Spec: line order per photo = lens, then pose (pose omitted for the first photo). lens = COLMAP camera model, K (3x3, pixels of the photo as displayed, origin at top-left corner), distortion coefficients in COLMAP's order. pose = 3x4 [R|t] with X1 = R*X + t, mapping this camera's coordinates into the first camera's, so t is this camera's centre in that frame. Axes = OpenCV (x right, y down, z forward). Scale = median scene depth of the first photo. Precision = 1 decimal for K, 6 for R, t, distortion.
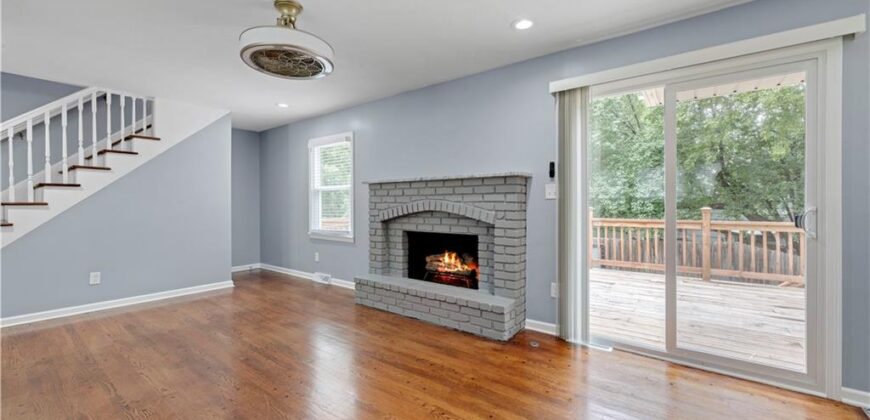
lens RADIAL K [[344.6, 0, 431.3], [0, 344.6, 207.7], [0, 0, 1]] dist [-0.002520, 0.000572]
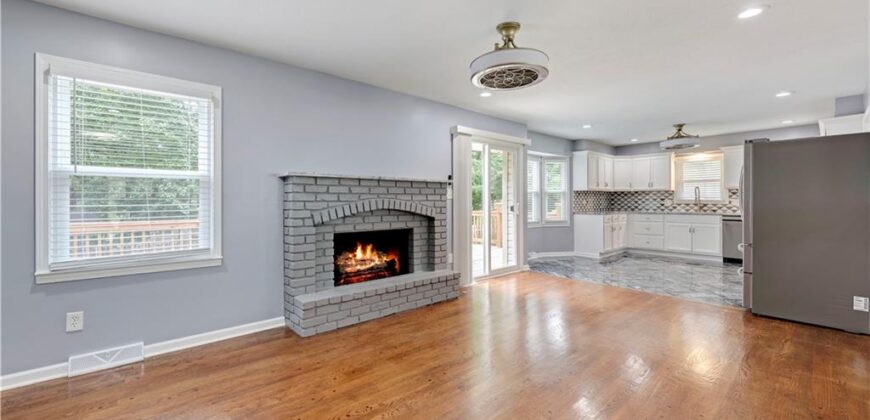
lens RADIAL K [[344.6, 0, 429.5], [0, 344.6, 199.9], [0, 0, 1]] dist [-0.002520, 0.000572]
pose [[0.201152, 0.006788, 0.979536, -0.986450], [0.016198, 0.999816, -0.010255, -0.005681], [-0.979426, 0.017929, 0.201005, 0.648966]]
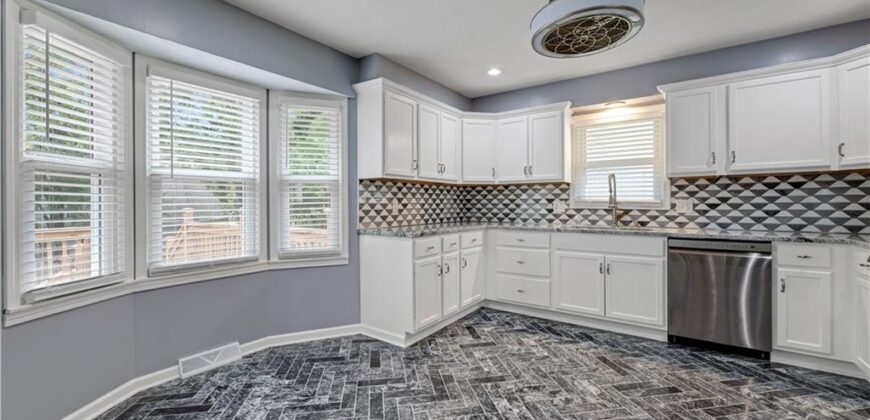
lens RADIAL K [[344.6, 0, 436.2], [0, 344.6, 207.1], [0, 0, 1]] dist [-0.002520, 0.000572]
pose [[-0.042843, -0.006288, 0.999062, 0.319703], [0.016516, 0.999839, 0.007002, -0.000070], [-0.998945, 0.016800, -0.042732, 0.070878]]
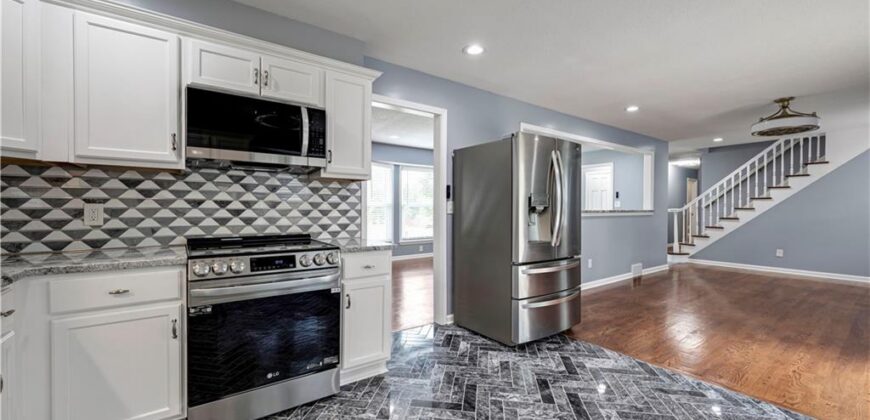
lens RADIAL K [[344.6, 0, 439.5], [0, 344.6, 207.8], [0, 0, 1]] dist [-0.002520, 0.000572]
pose [[-0.271683, 0.003857, -0.962379, 1.132410], [-0.015437, 0.999846, 0.008365, -0.003701], [0.962263, 0.017129, -0.271582, -0.145478]]
